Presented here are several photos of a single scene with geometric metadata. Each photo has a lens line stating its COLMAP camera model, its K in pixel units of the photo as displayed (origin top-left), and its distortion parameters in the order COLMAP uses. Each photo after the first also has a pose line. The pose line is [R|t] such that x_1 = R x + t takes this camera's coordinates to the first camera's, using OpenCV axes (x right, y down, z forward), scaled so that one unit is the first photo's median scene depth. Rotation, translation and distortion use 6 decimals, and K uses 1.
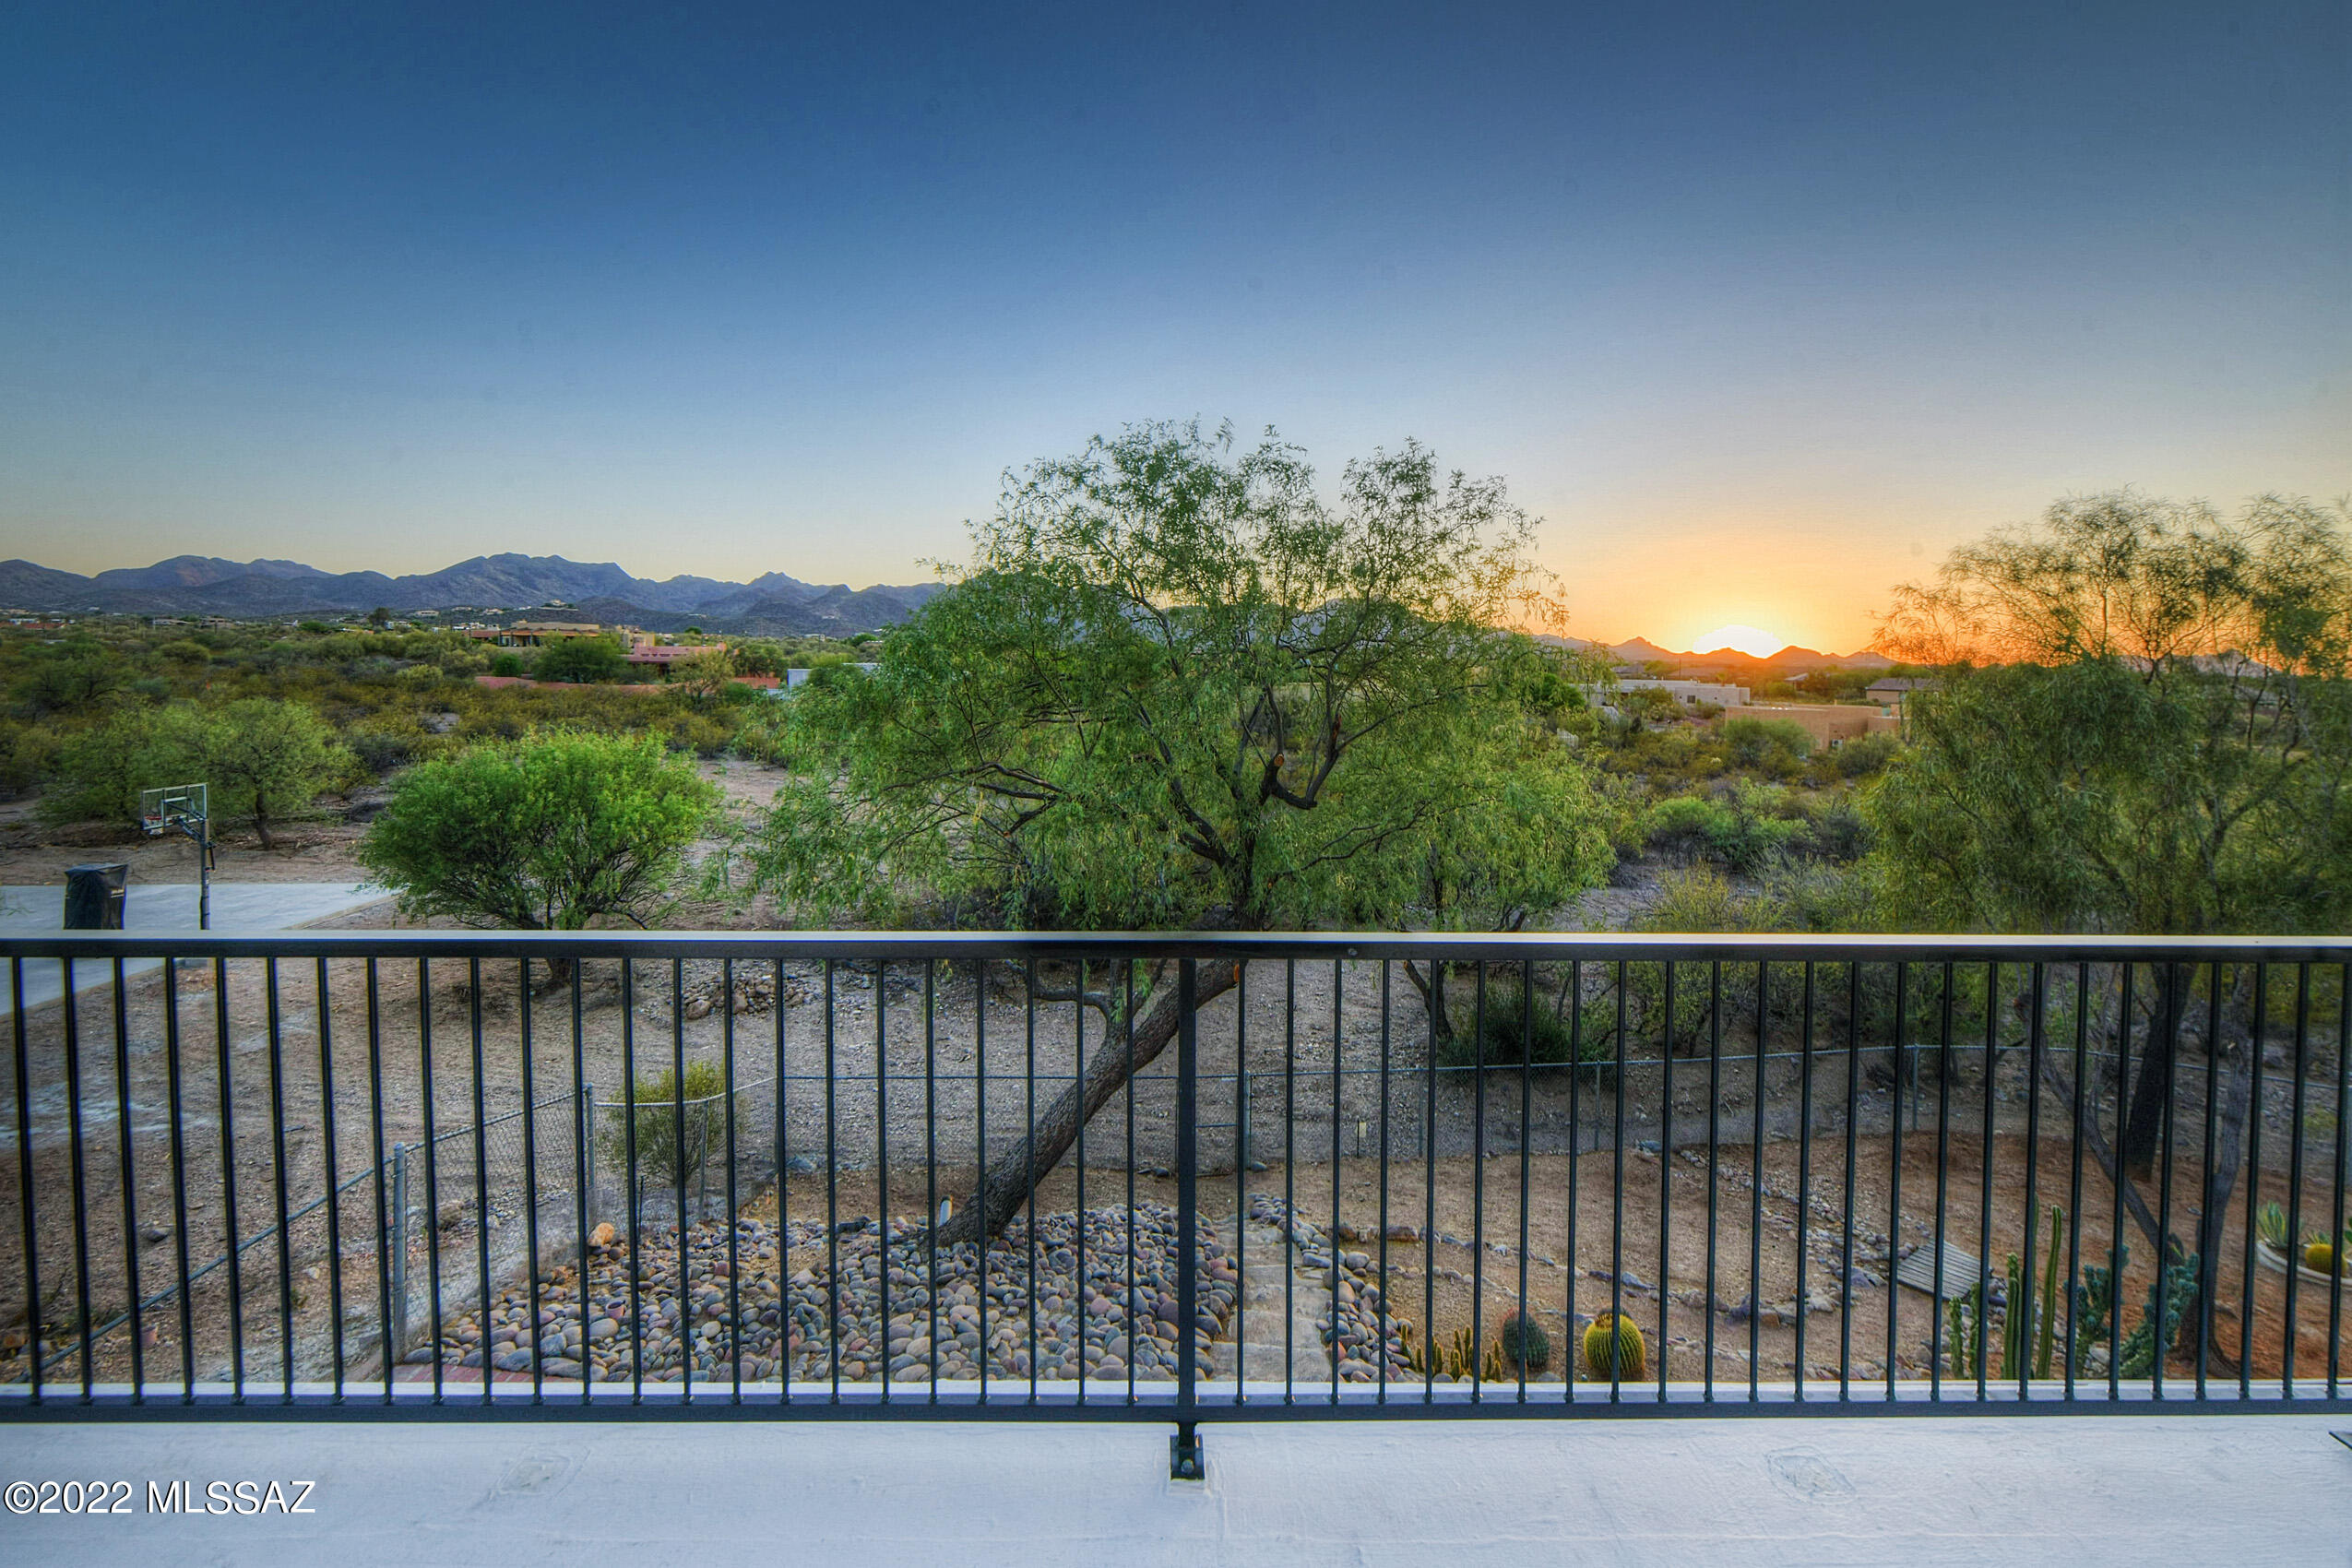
lens RADIAL K [[966.2, 0, 1241.6], [0, 966.2, 707.0], [0, 0, 1]] dist [-0.006792, -0.000407]
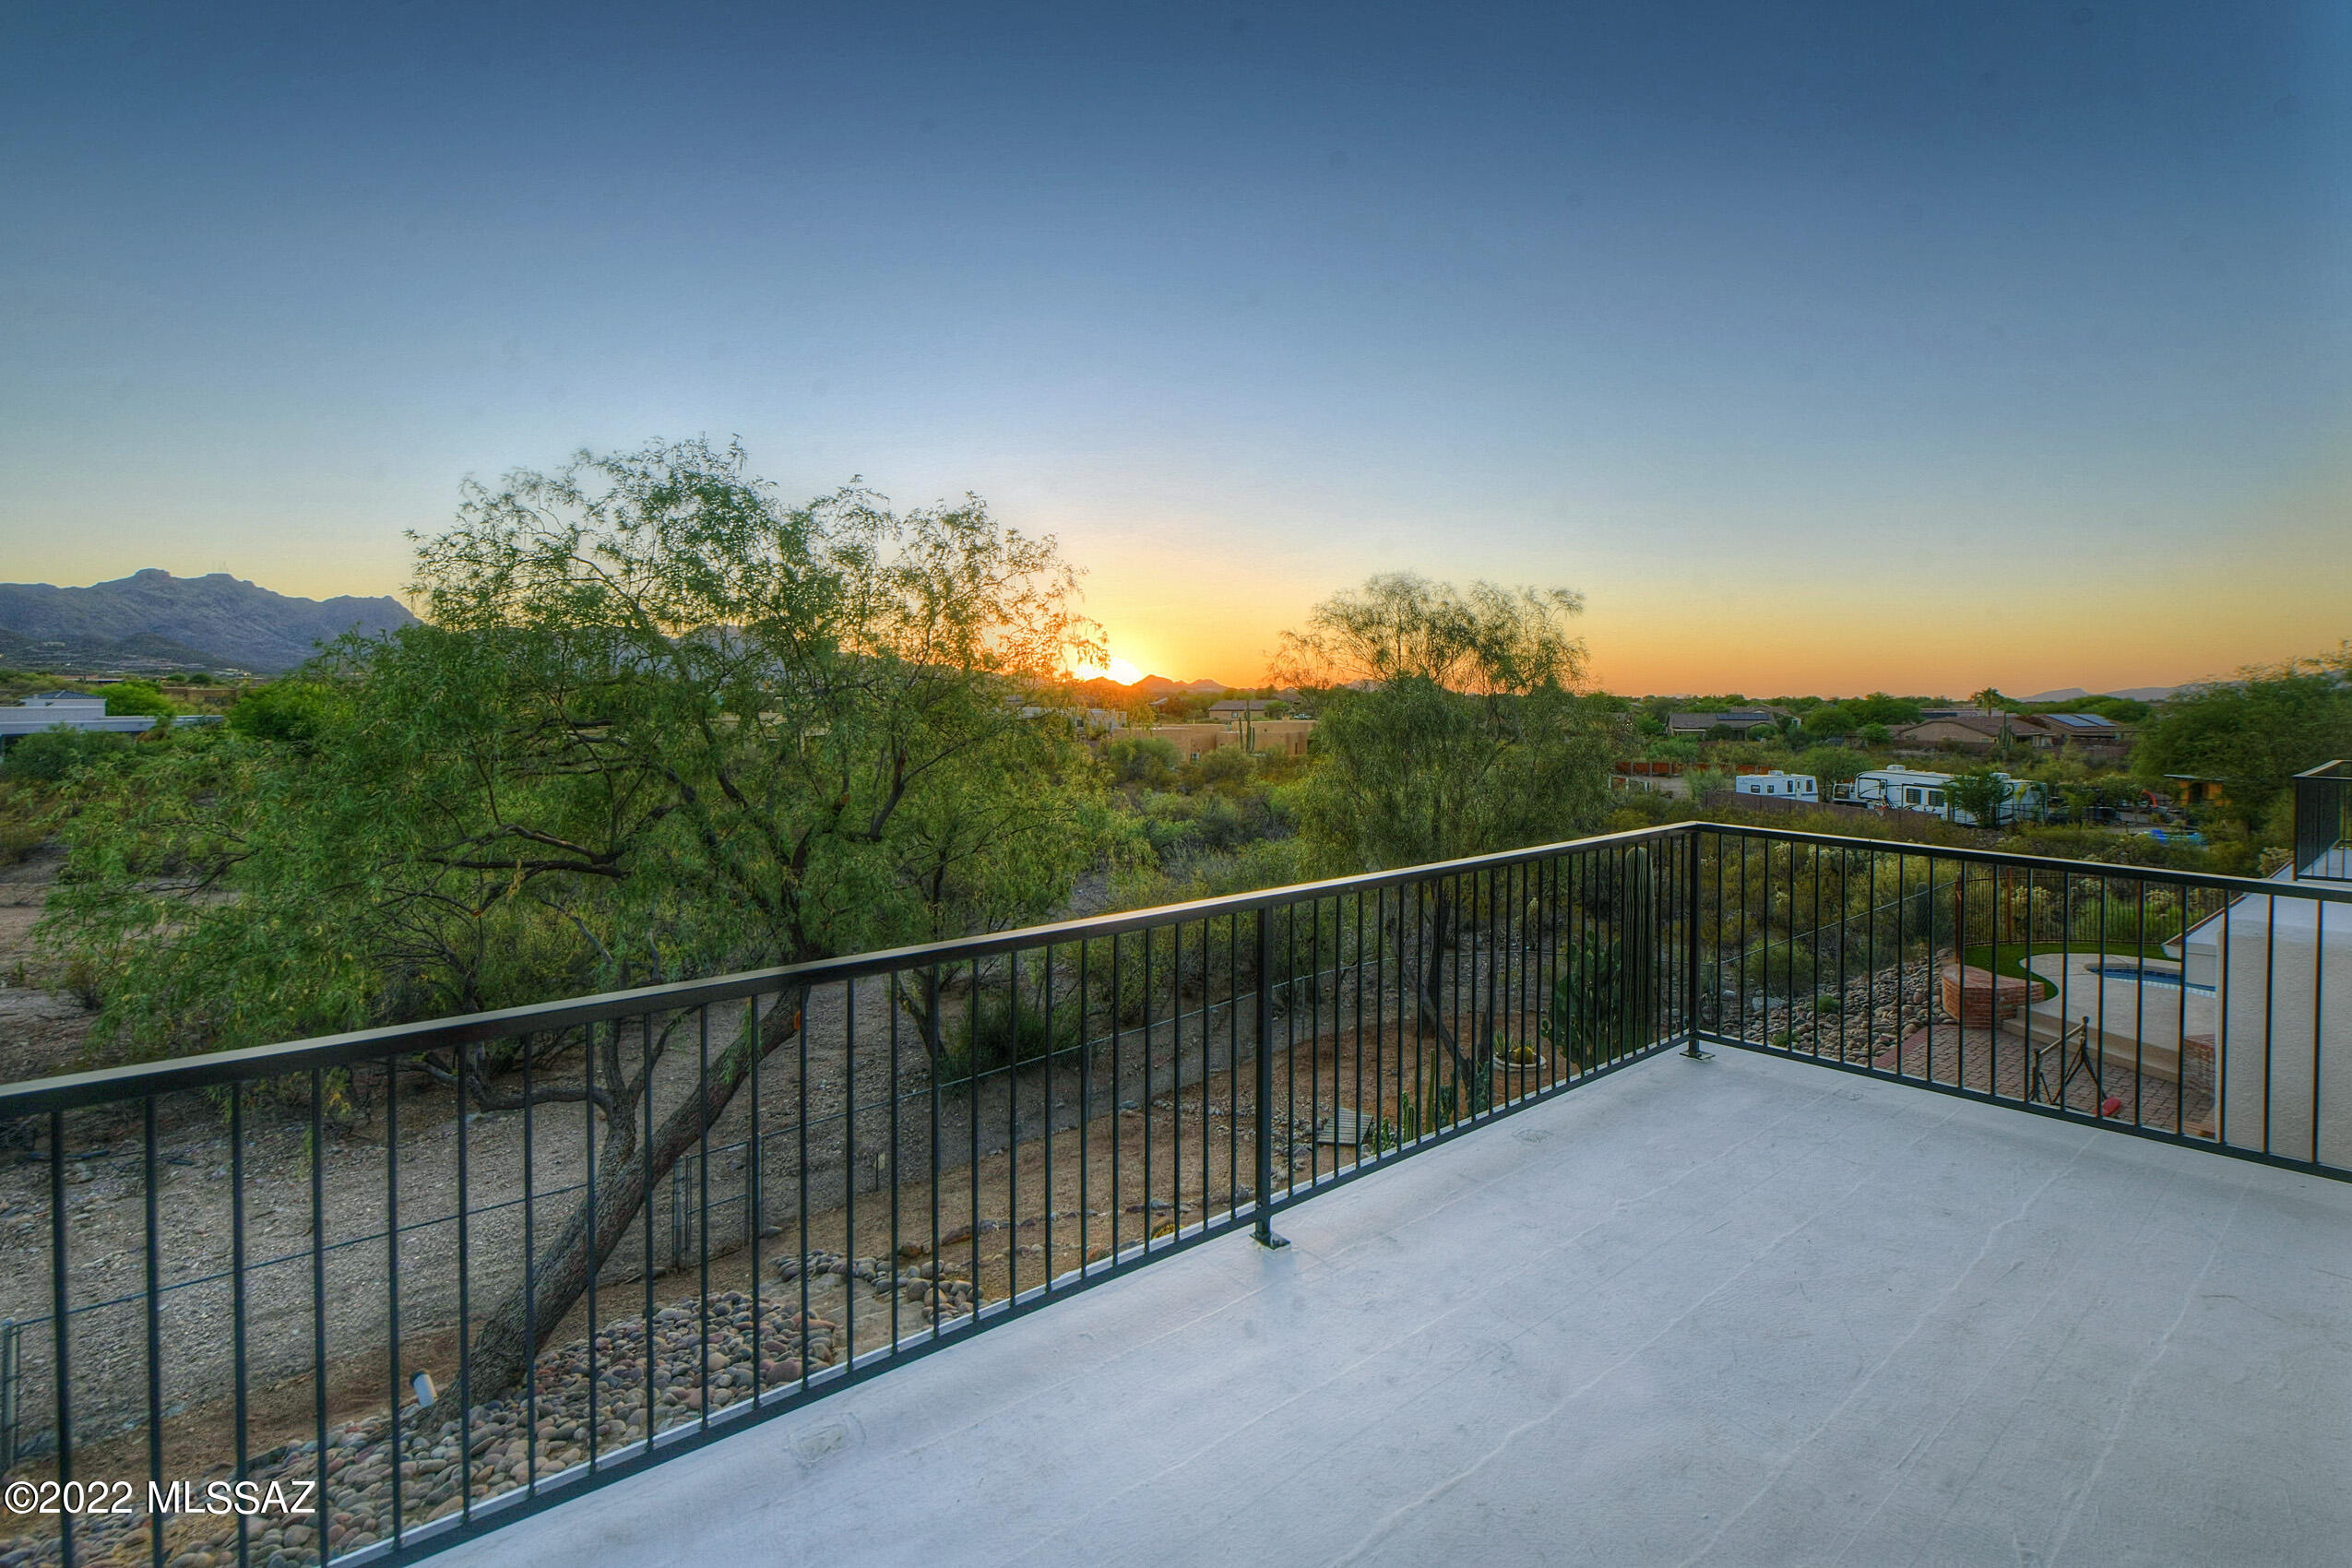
lens RADIAL K [[983.3, 0, 1207.2], [0, 983.3, 732.3], [0, 0, 1]] dist [-0.021656, 0.000066]
pose [[0.814326, -0.039675, 0.579050, -0.190008], [0.041973, 0.999074, 0.009427, -0.005188], [-0.578887, 0.016628, 0.815238, -0.039310]]
